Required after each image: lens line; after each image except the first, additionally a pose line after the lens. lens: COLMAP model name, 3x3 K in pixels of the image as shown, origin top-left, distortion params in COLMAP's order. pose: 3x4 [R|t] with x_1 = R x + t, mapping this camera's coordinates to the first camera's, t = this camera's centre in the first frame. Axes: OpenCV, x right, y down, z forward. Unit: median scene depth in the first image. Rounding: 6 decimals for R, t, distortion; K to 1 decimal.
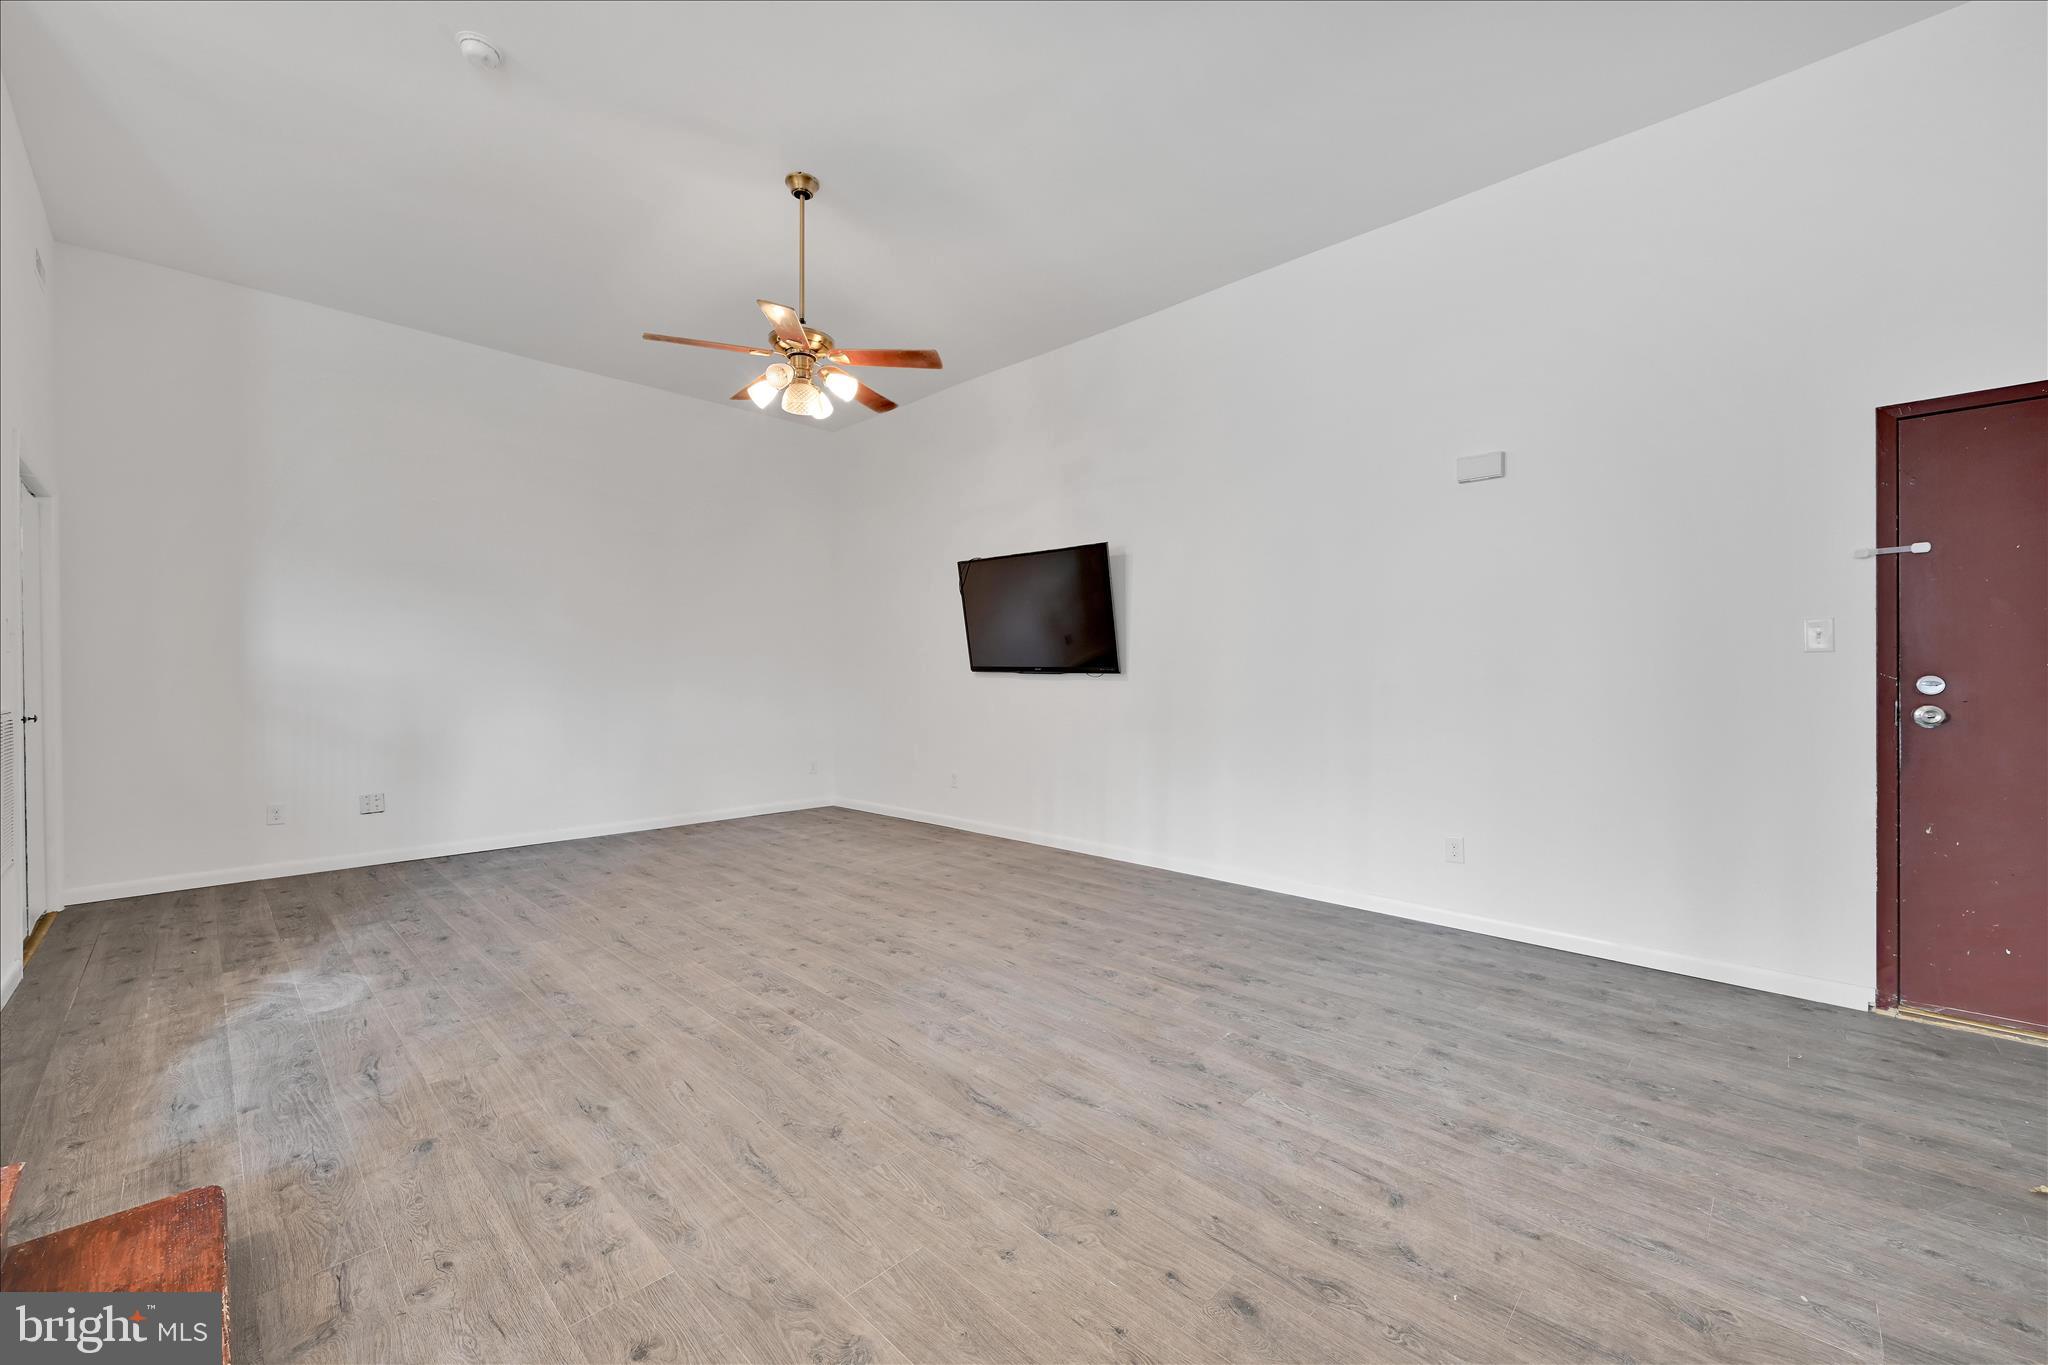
lens RADIAL K [[801.5, 0, 1025.5], [0, 801.5, 684.3], [0, 0, 1]] dist [-0.001642, -0.000305]
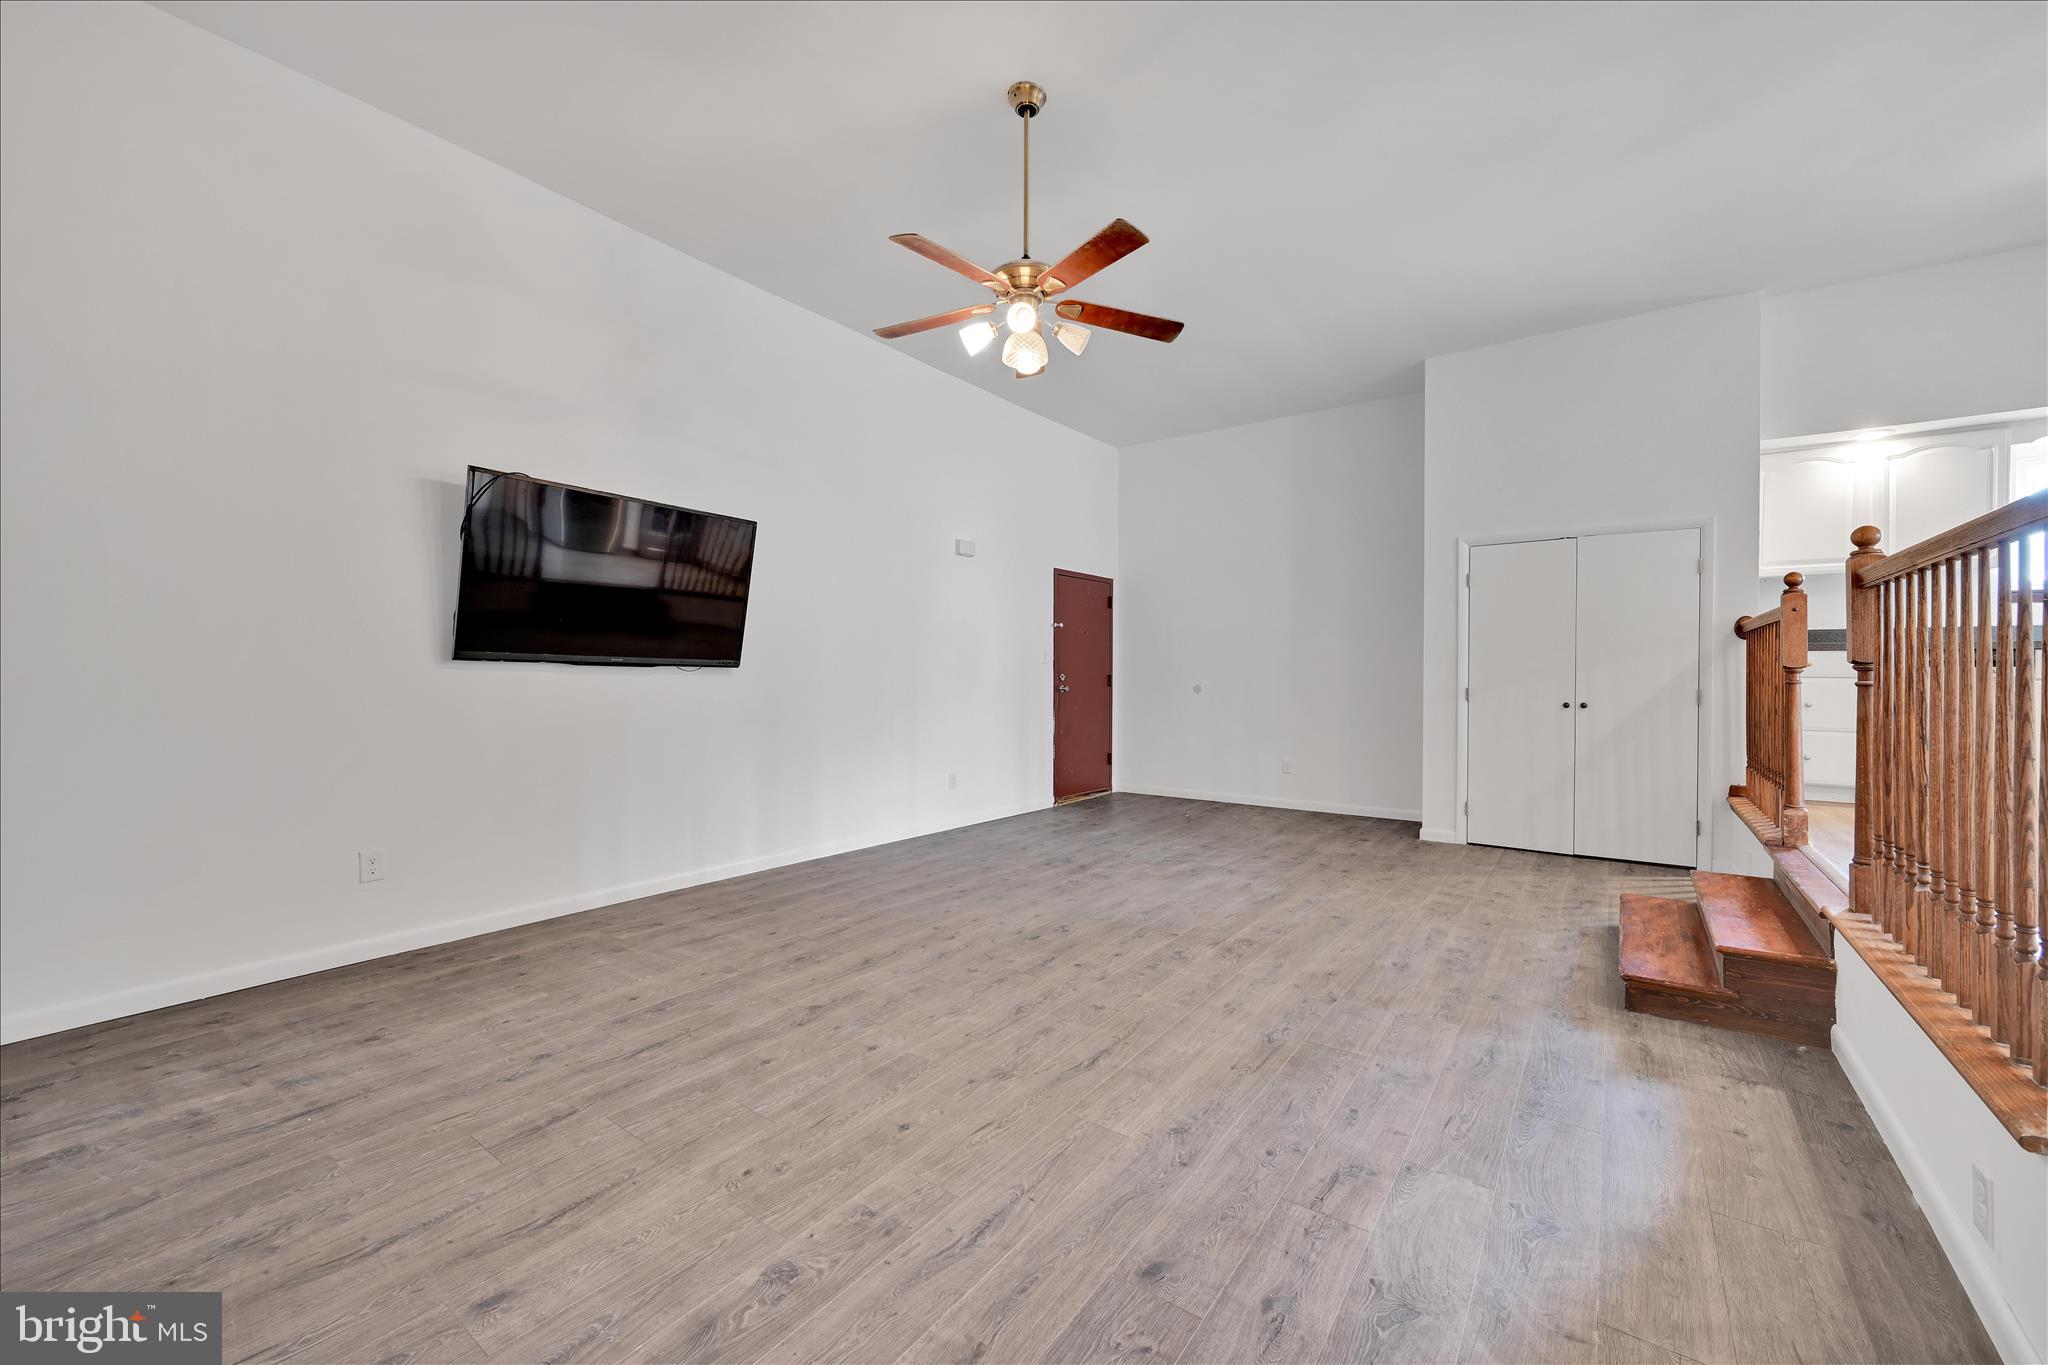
lens RADIAL K [[806.2, 0, 1026.7], [0, 806.2, 682.9], [0, 0, 1]] dist [-0.000345, -0.000209]
pose [[-0.134114, -0.010285, 0.990913, -1.441711], [0.002870, 0.999938, 0.010767, -0.008578], [-0.990962, 0.004288, -0.134076, 1.412851]]
